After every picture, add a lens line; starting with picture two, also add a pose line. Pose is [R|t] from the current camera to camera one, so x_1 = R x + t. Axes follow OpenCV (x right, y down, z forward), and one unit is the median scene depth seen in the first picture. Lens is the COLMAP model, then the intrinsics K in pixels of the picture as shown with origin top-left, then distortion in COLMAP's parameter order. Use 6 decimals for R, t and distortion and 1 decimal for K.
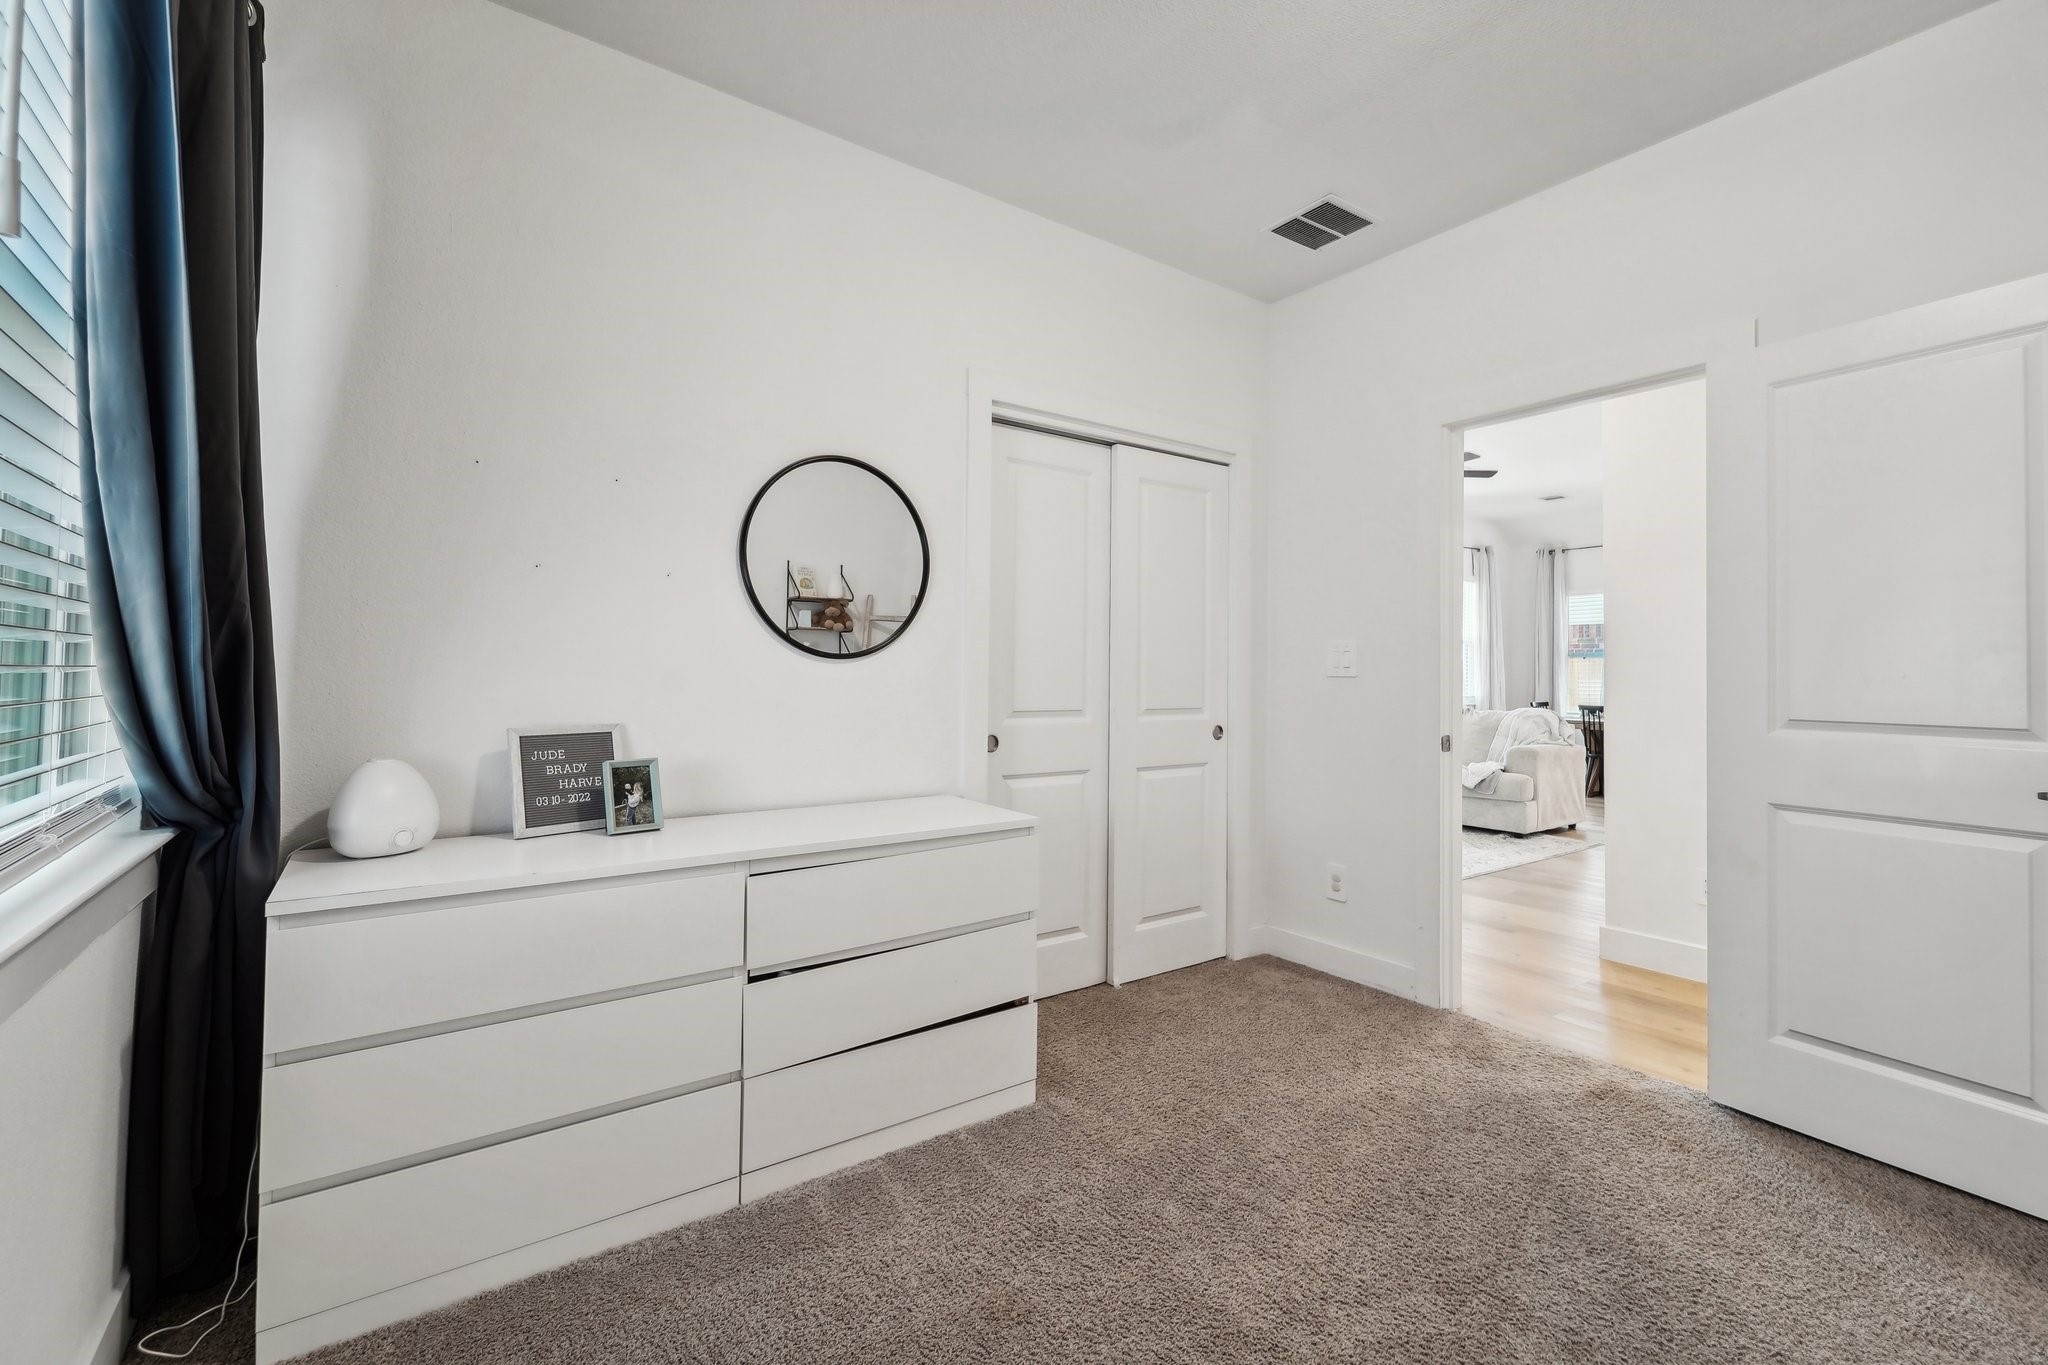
lens RADIAL K [[846.9, 0, 1025.3], [0, 846.9, 668.7], [0, 0, 1]] dist [0.003807, -0.002369]
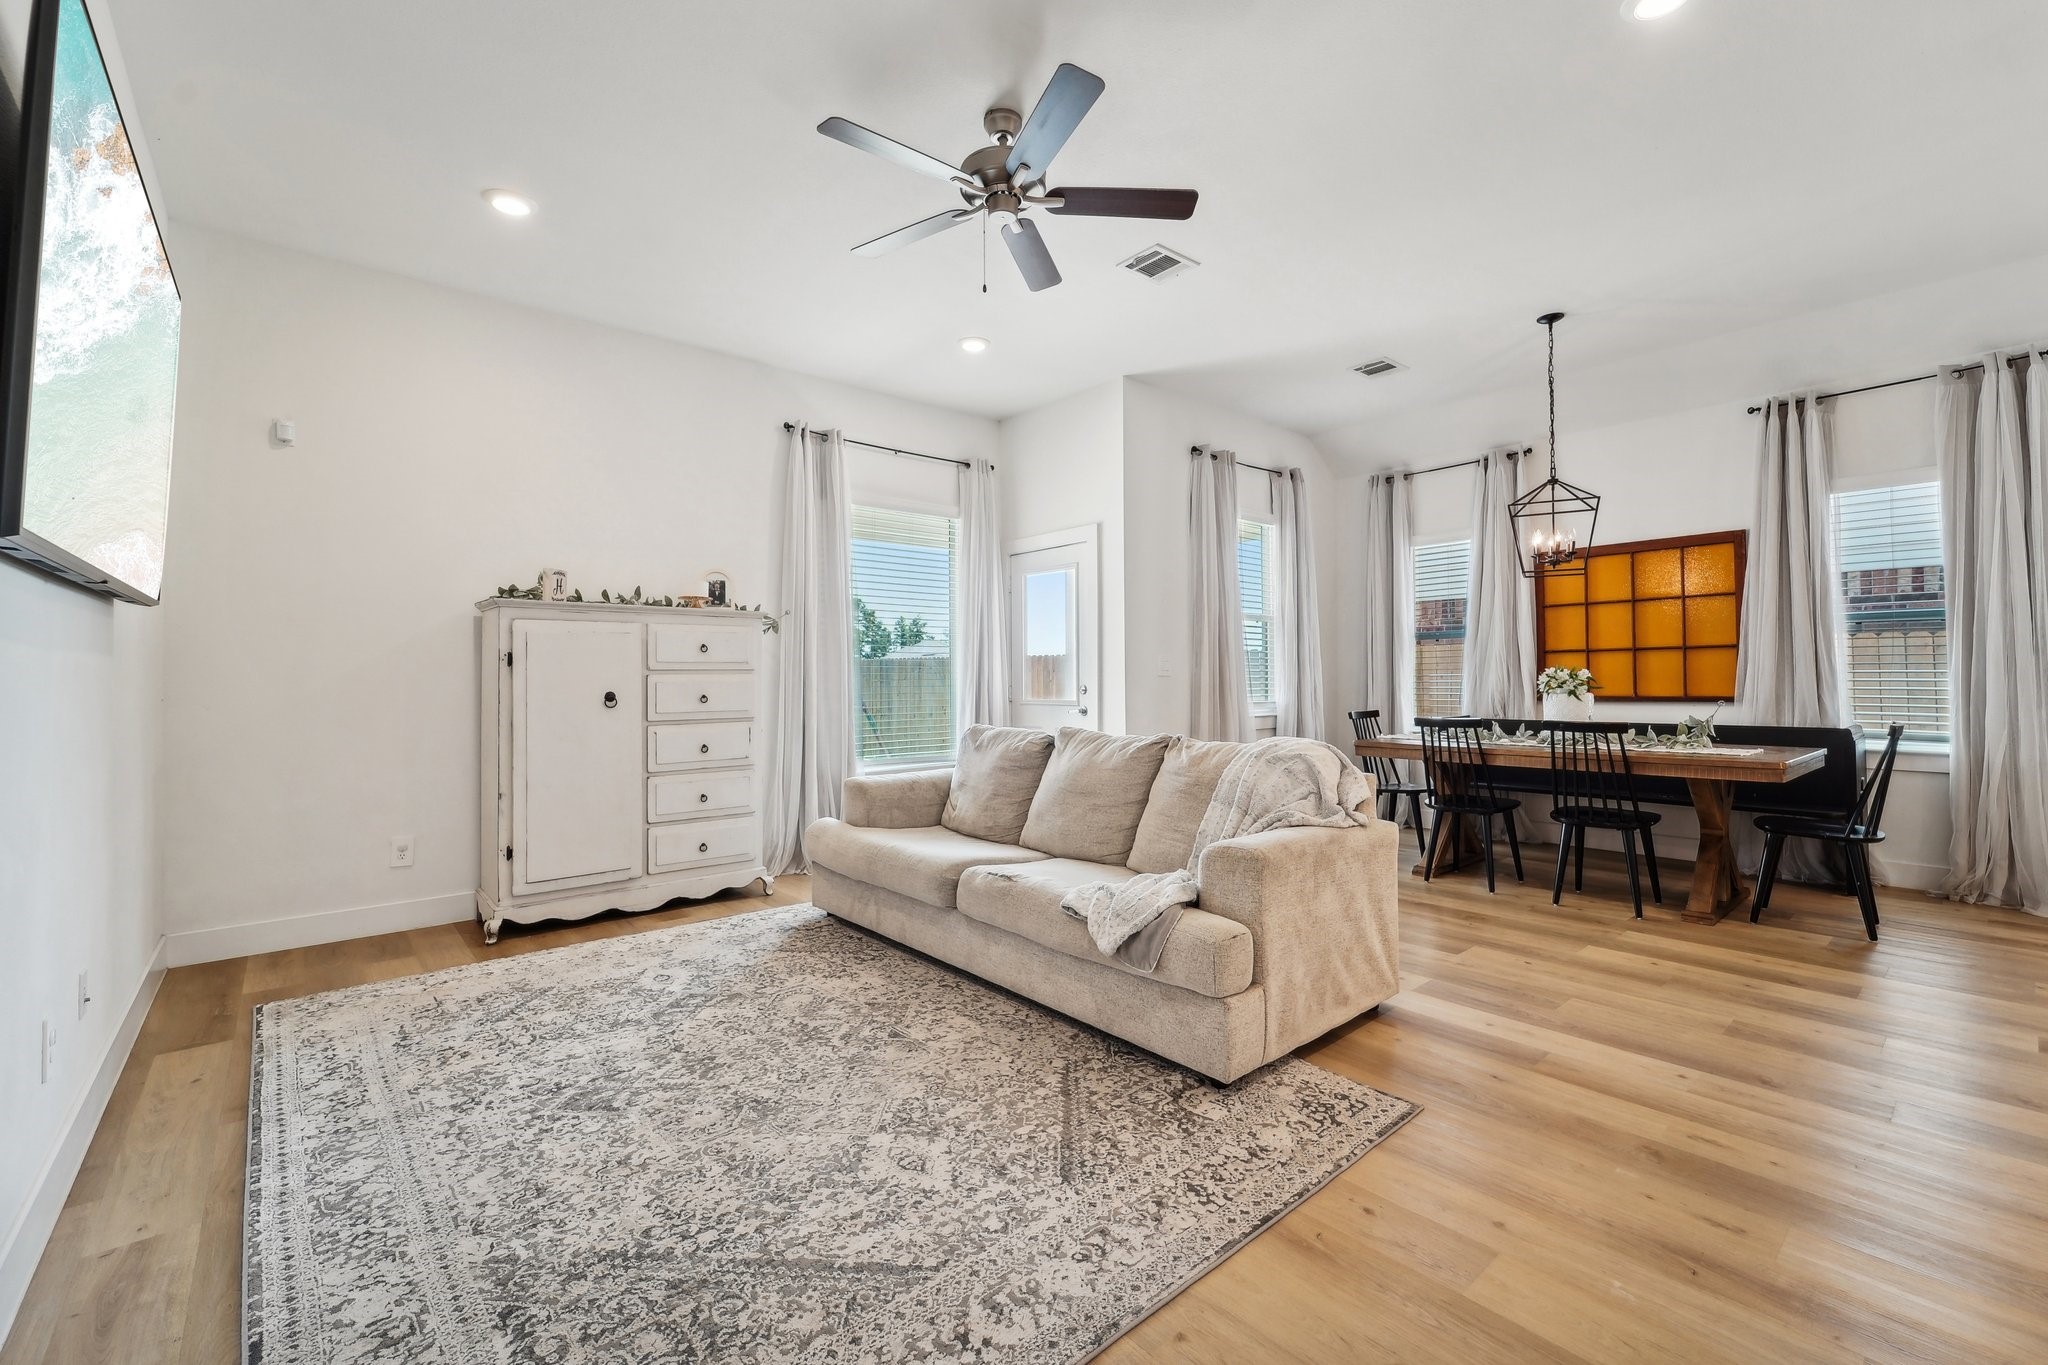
lens RADIAL K [[846.9, 0, 1022.3], [0, 846.9, 663.8], [0, 0, 1]] dist [0.003807, -0.002369]
pose [[0.995704, -0.008166, 0.092229, 0.311769], [0.008722, 0.999946, -0.005623, 0.006094], [-0.092178, 0.006403, 0.995722, 0.422935]]
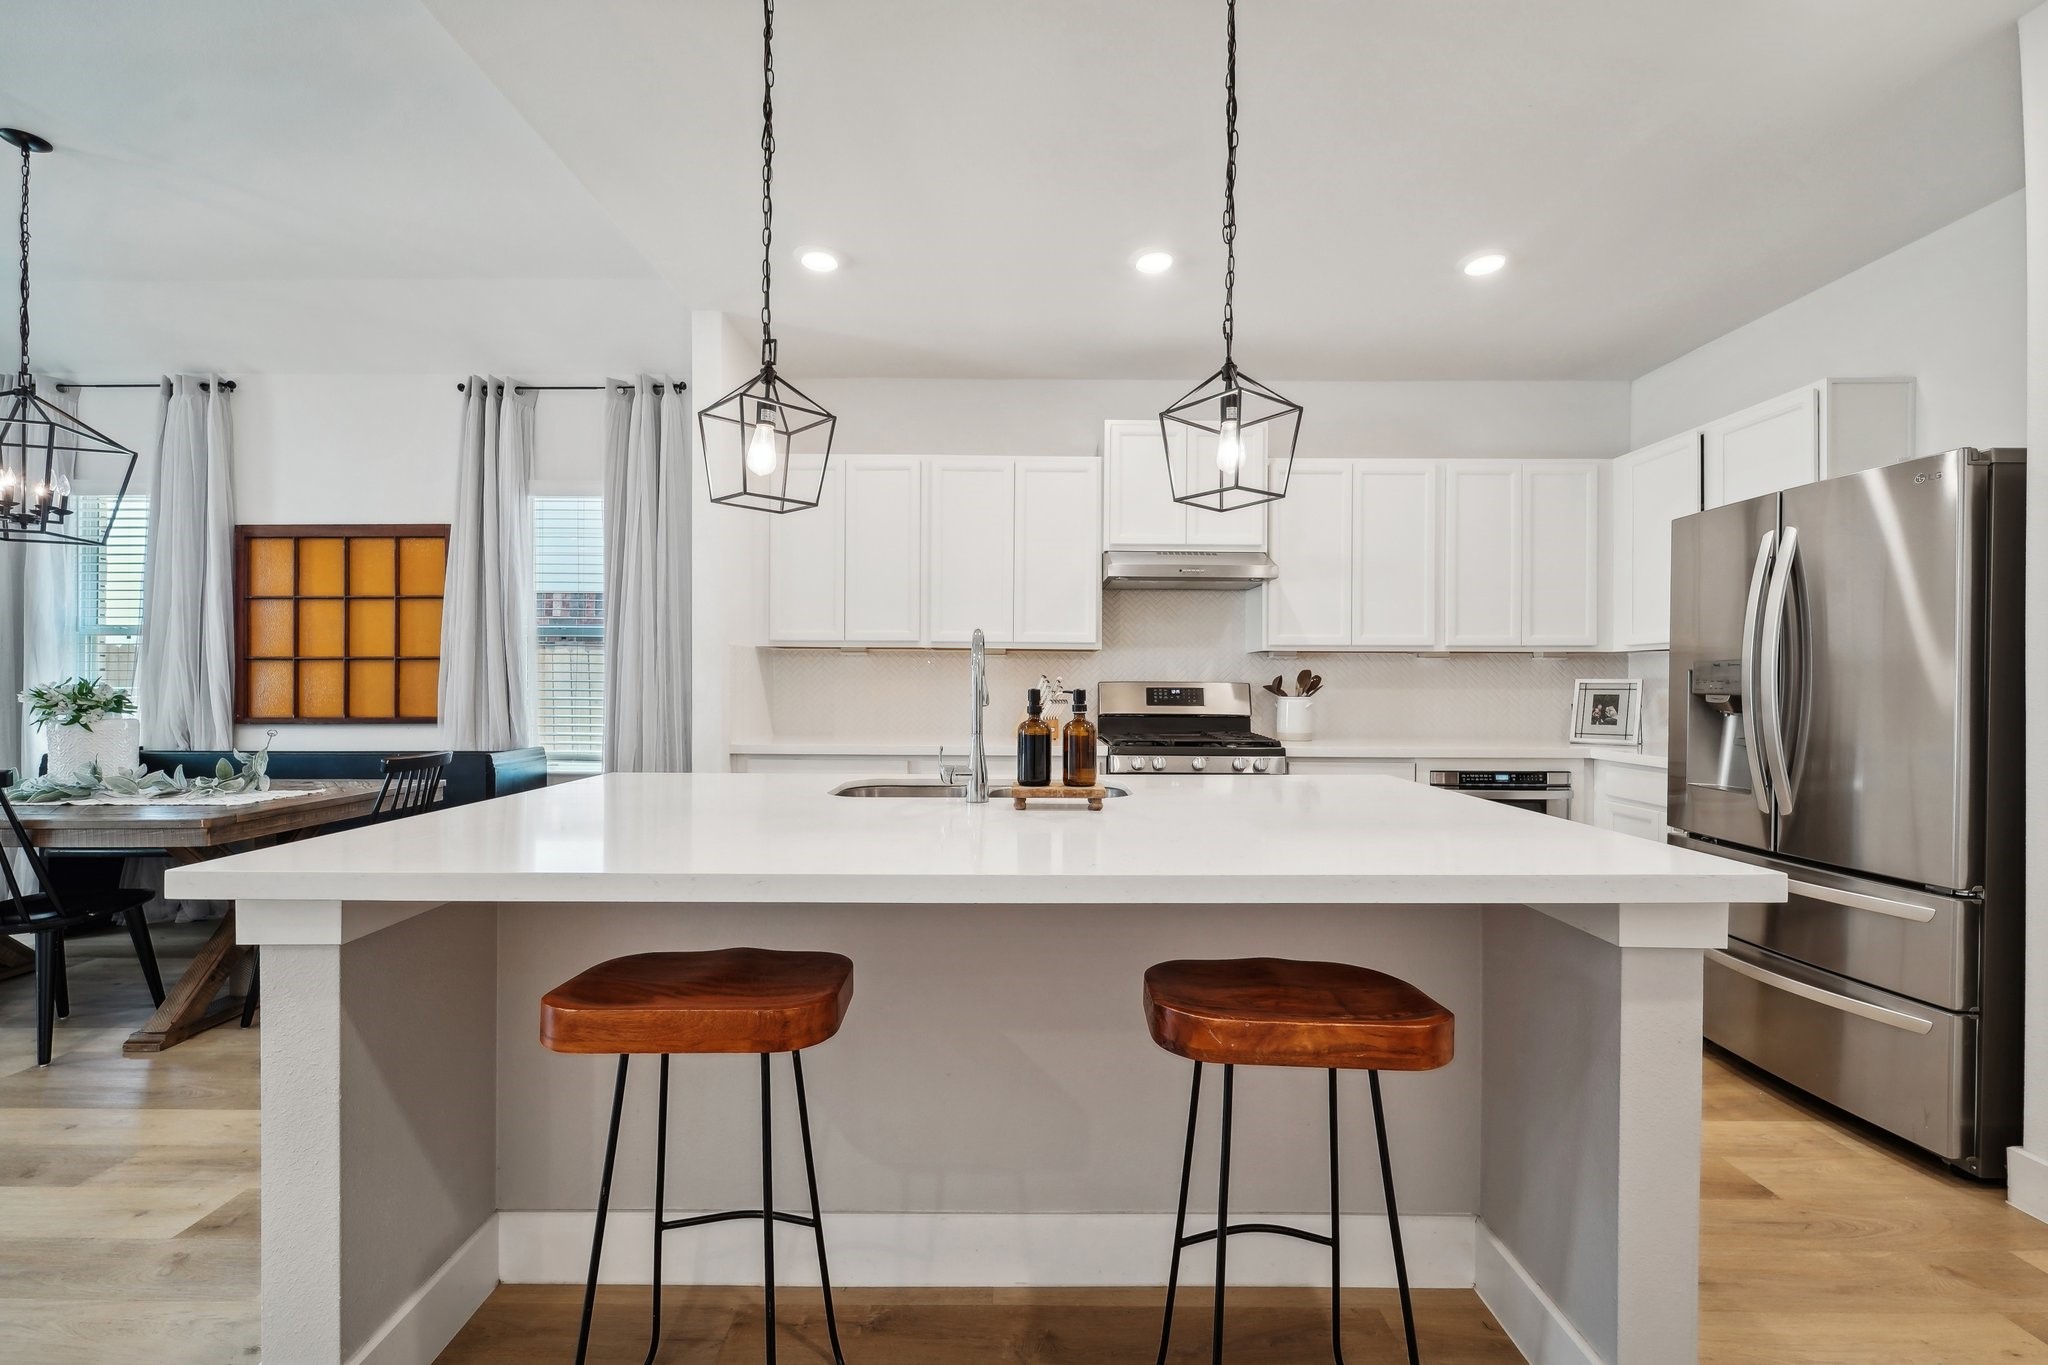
lens RADIAL K [[846.9, 0, 1019.3], [0, 846.9, 686.2], [0, 0, 1]] dist [0.003807, -0.002369]
pose [[0.570302, -0.002541, 0.821431, 0.620189], [-0.013845, 0.999823, 0.012705, 0.000371], [-0.821318, -0.018618, 0.570166, 0.394335]]
